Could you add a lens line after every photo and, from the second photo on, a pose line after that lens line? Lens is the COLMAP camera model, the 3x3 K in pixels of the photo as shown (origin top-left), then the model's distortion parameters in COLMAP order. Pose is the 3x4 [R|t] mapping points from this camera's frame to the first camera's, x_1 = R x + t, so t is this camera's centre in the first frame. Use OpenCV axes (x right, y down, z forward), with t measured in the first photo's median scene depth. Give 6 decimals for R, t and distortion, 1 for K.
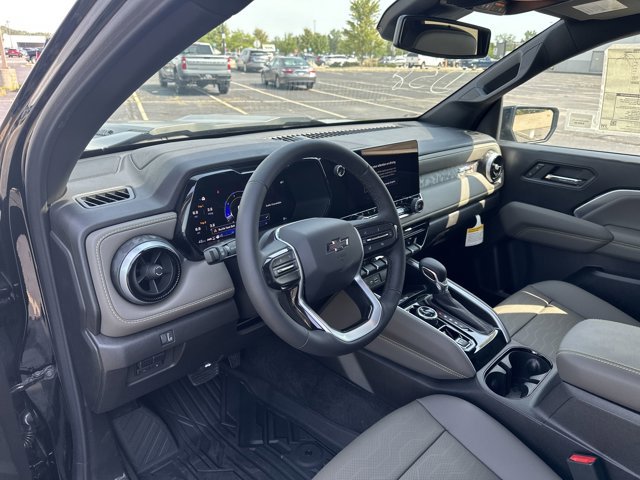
lens RADIAL K [[452.3, 0, 317.2], [0, 452.3, 234.0], [0, 0, 1]] dist [0.053492, -0.075241]
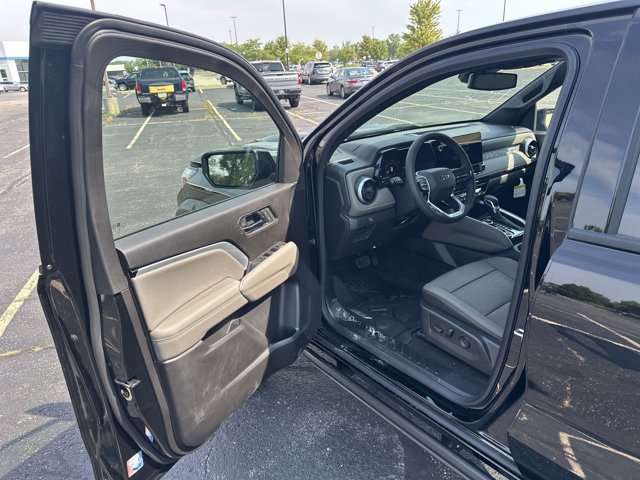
lens RADIAL K [[455.5, 0, 308.4], [0, 455.5, 240.7], [0, 0, 1]] dist [0.005098, -0.005663]
pose [[0.987883, -0.021264, -0.153735, -0.144331], [0.020788, 0.999773, -0.004706, 0.169221], [0.153800, 0.001453, 0.988101, -0.695349]]
